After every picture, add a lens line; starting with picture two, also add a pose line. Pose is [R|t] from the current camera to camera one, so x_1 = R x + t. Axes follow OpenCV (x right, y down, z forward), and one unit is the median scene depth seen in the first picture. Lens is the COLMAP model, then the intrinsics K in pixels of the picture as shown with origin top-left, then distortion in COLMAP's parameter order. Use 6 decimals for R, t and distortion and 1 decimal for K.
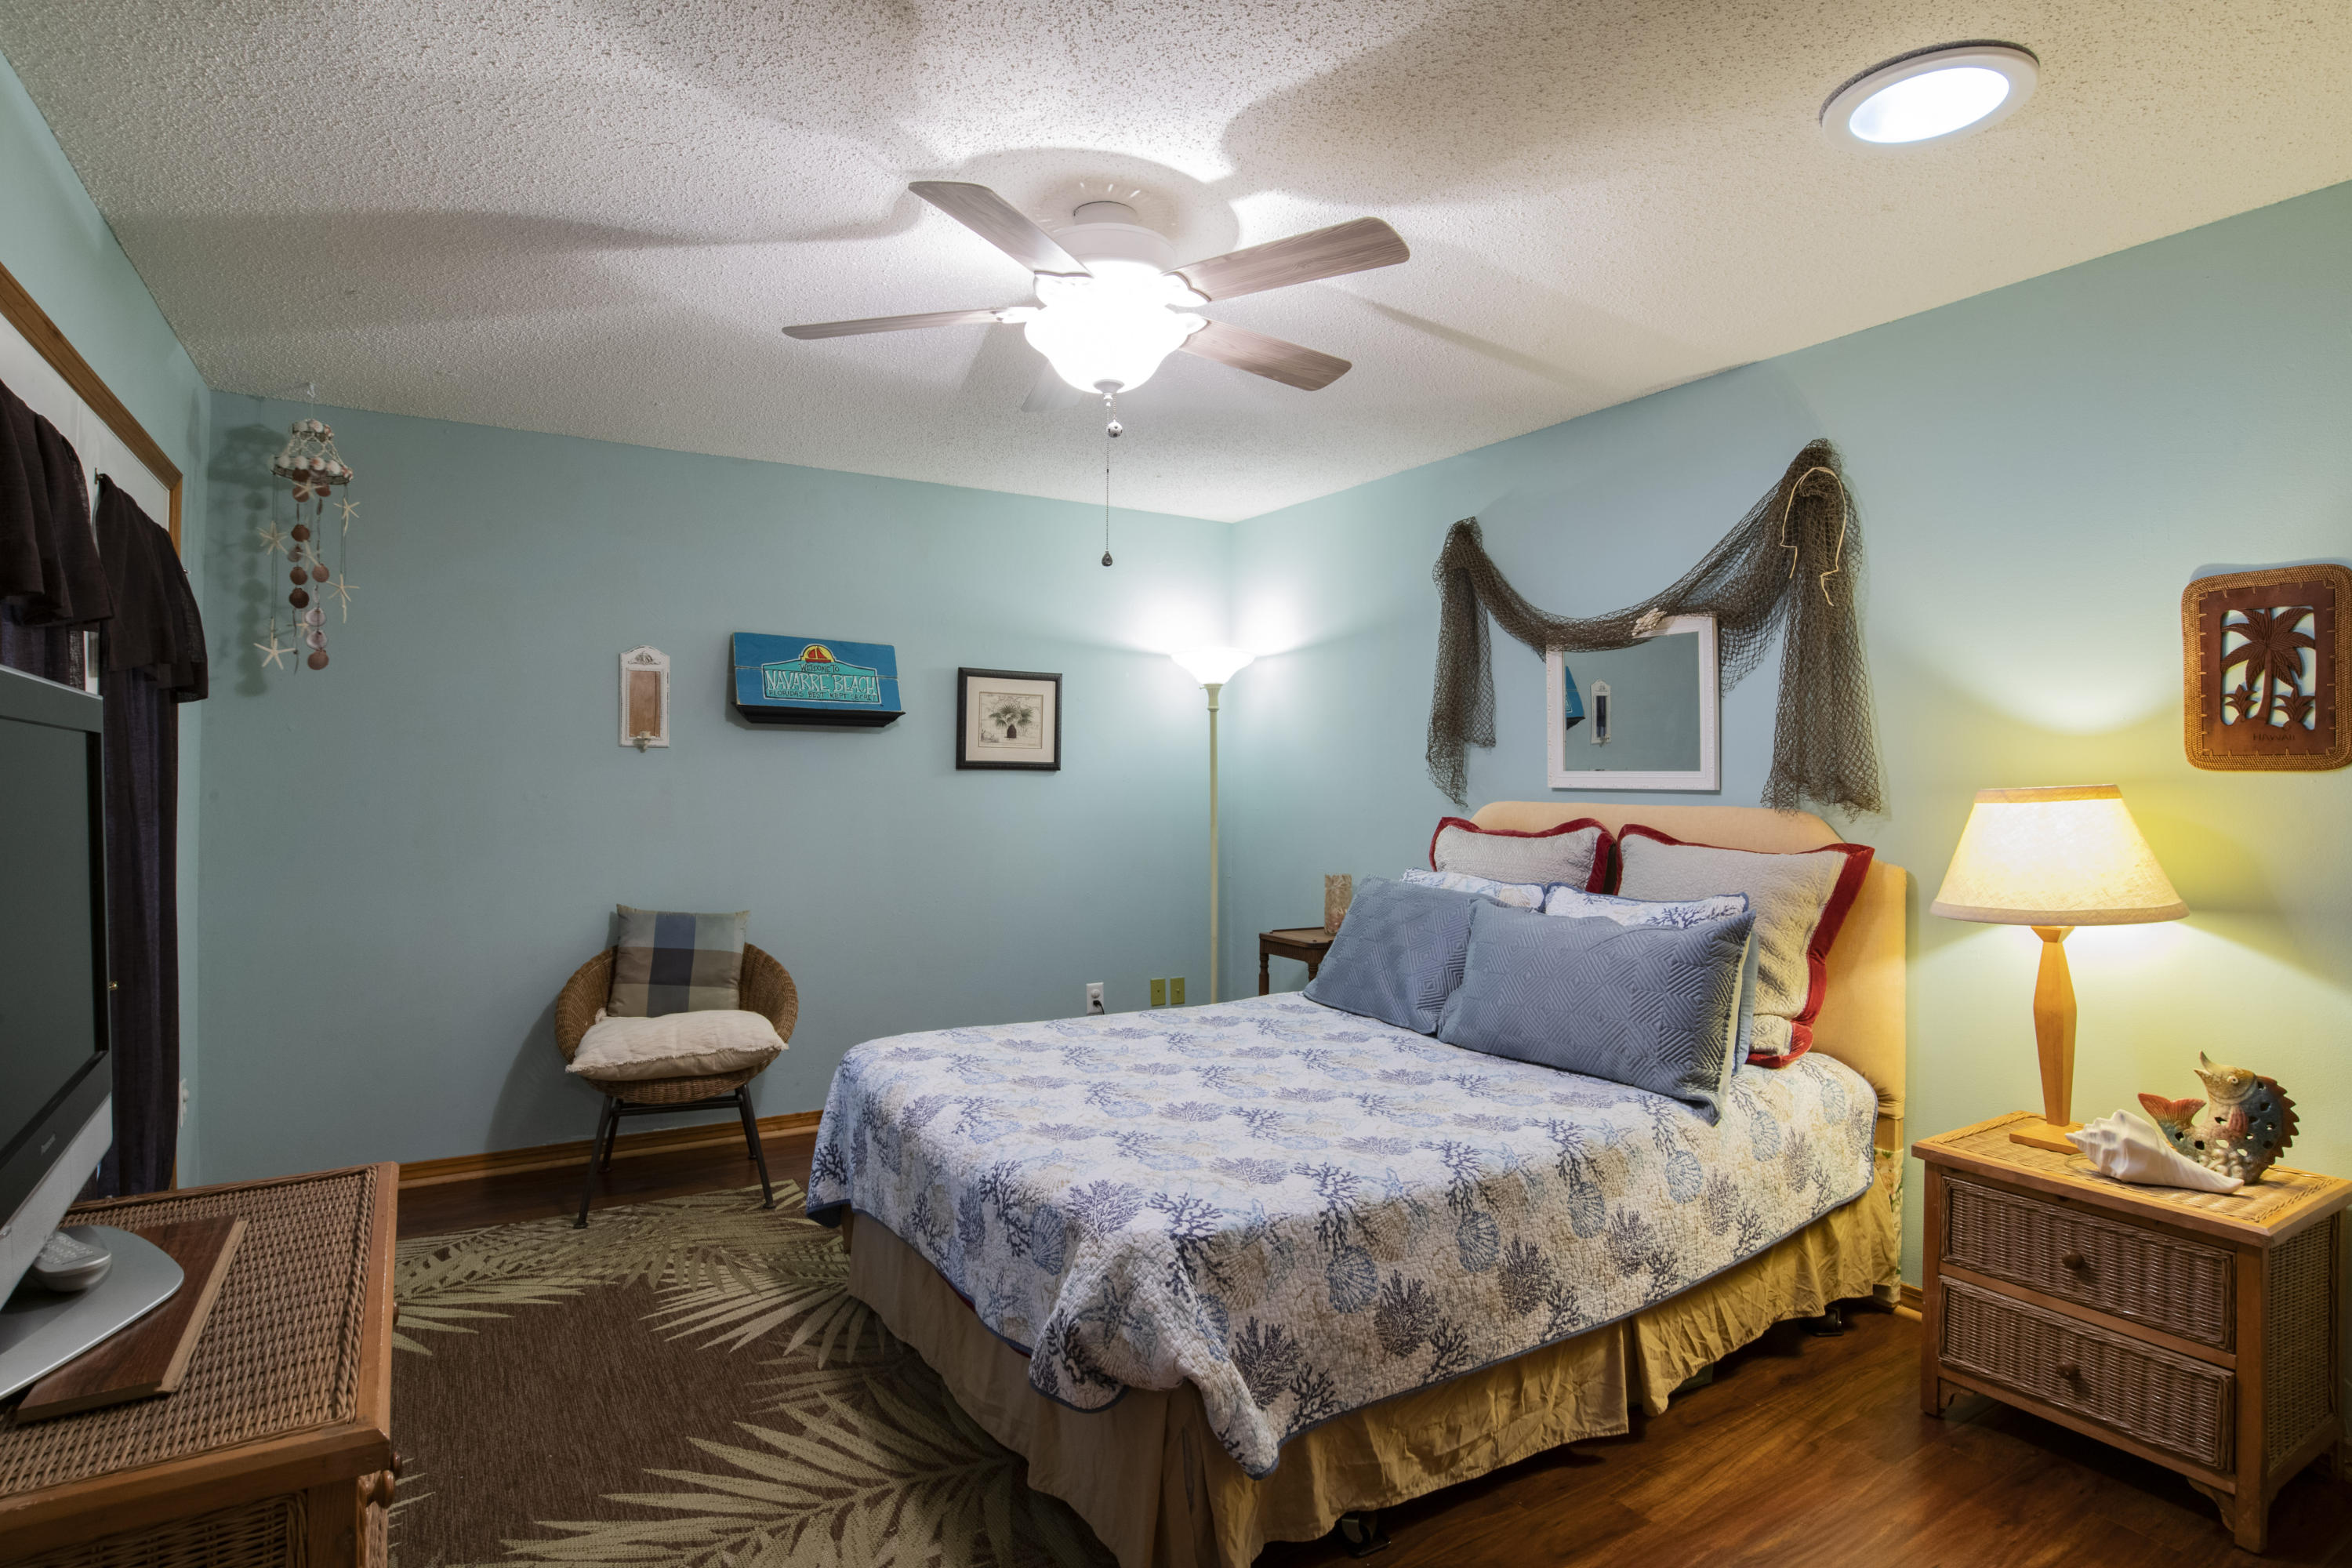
lens RADIAL K [[1215.1, 0, 1172.4], [0, 1215.1, 767.8], [0, 0, 1]] dist [-0.067118, 0.027917]
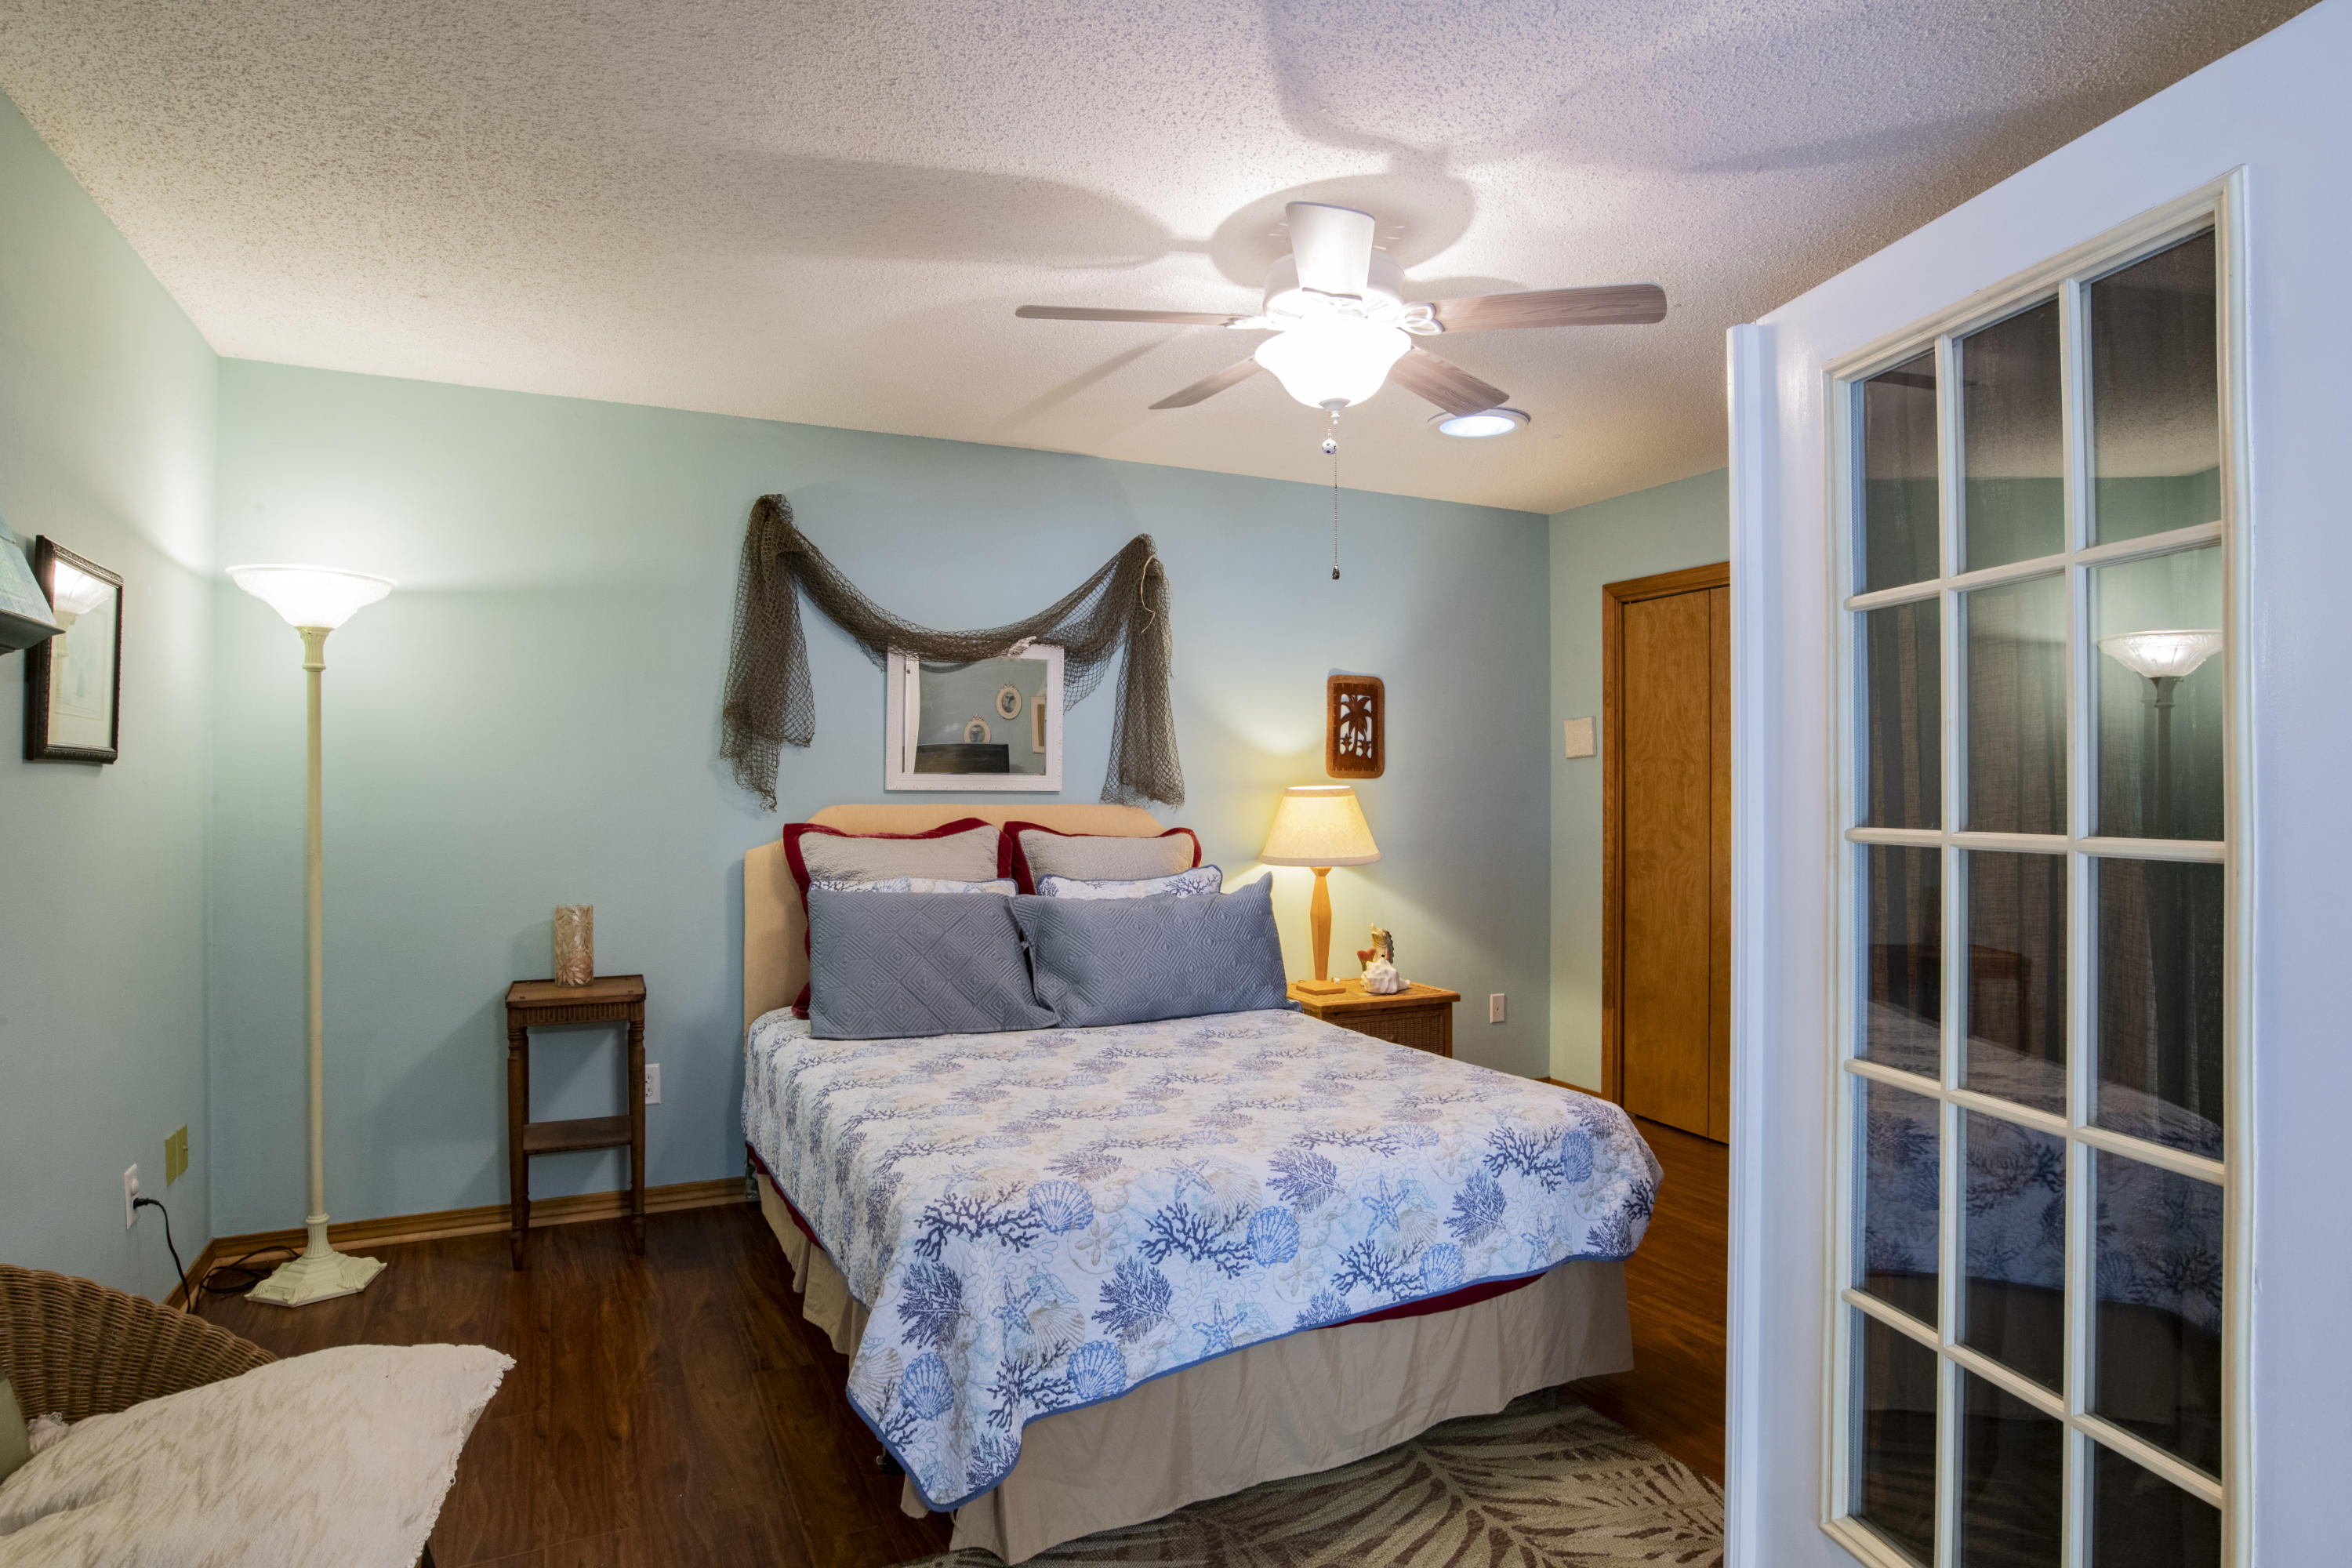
lens RADIAL K [[1271.9, 0, 1178.1], [0, 1271.9, 777.9], [0, 0, 1]] dist [-0.043140, 0.000424]
pose [[0.099429, 0.000722, 0.995044, -1.143637], [-0.012613, 0.999920, 0.000535, 0.004213], [-0.994965, -0.012604, 0.099430, 1.021338]]
